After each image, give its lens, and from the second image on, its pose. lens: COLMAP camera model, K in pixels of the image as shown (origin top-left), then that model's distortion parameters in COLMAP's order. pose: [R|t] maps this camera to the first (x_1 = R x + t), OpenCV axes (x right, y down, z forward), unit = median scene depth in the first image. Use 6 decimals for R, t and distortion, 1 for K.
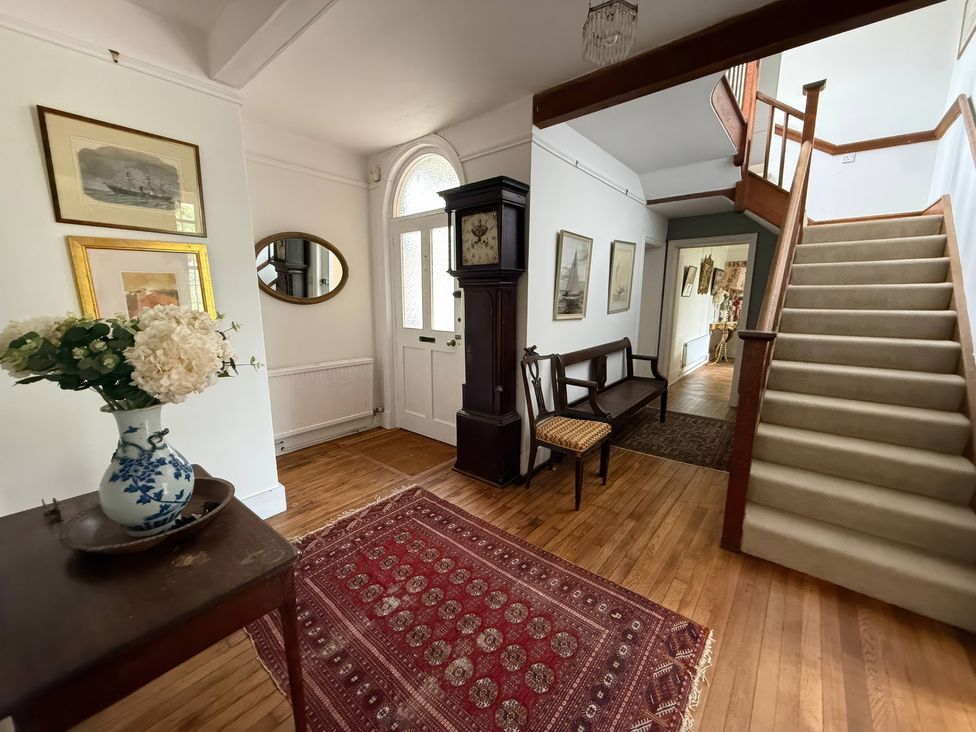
lens RADIAL K [[395.3, 0, 488.0], [0, 395.3, 366.0], [0, 0, 1]] dist [0.000012, 0.000347]
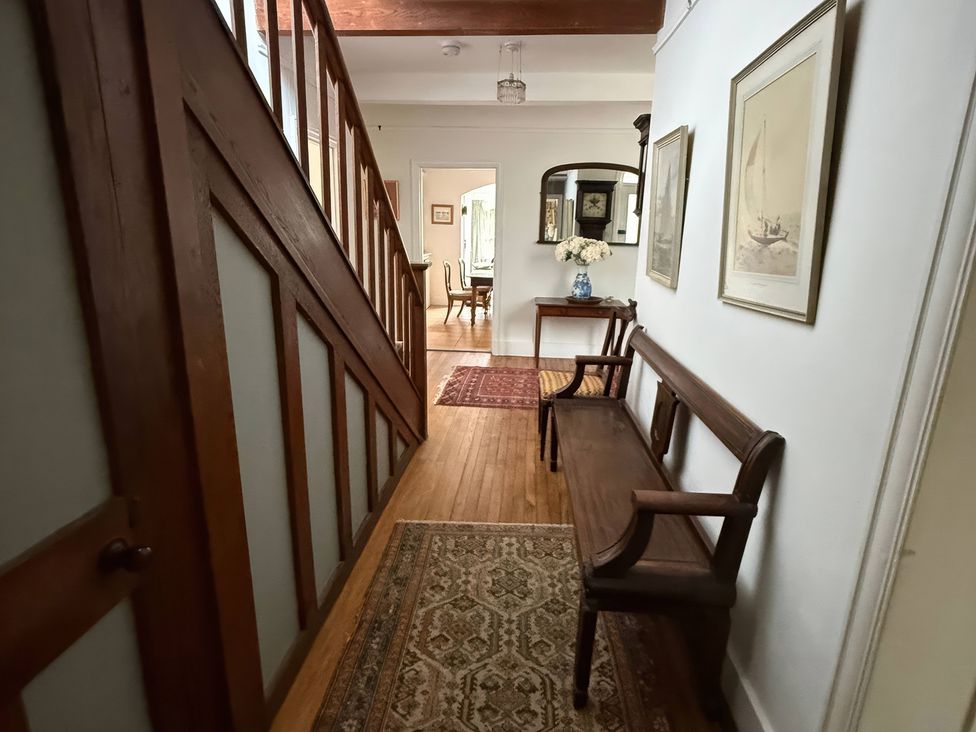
lens RADIAL K [[673.5, 0, 483.5], [0, 673.5, 369.3], [0, 0, 1]] dist [0.087923, -0.108750]
pose [[-0.839614, 0.087588, -0.536076, 1.521024], [-0.115347, 0.935655, 0.333533, -0.467783], [0.530796, 0.341874, -0.775486, 2.599107]]
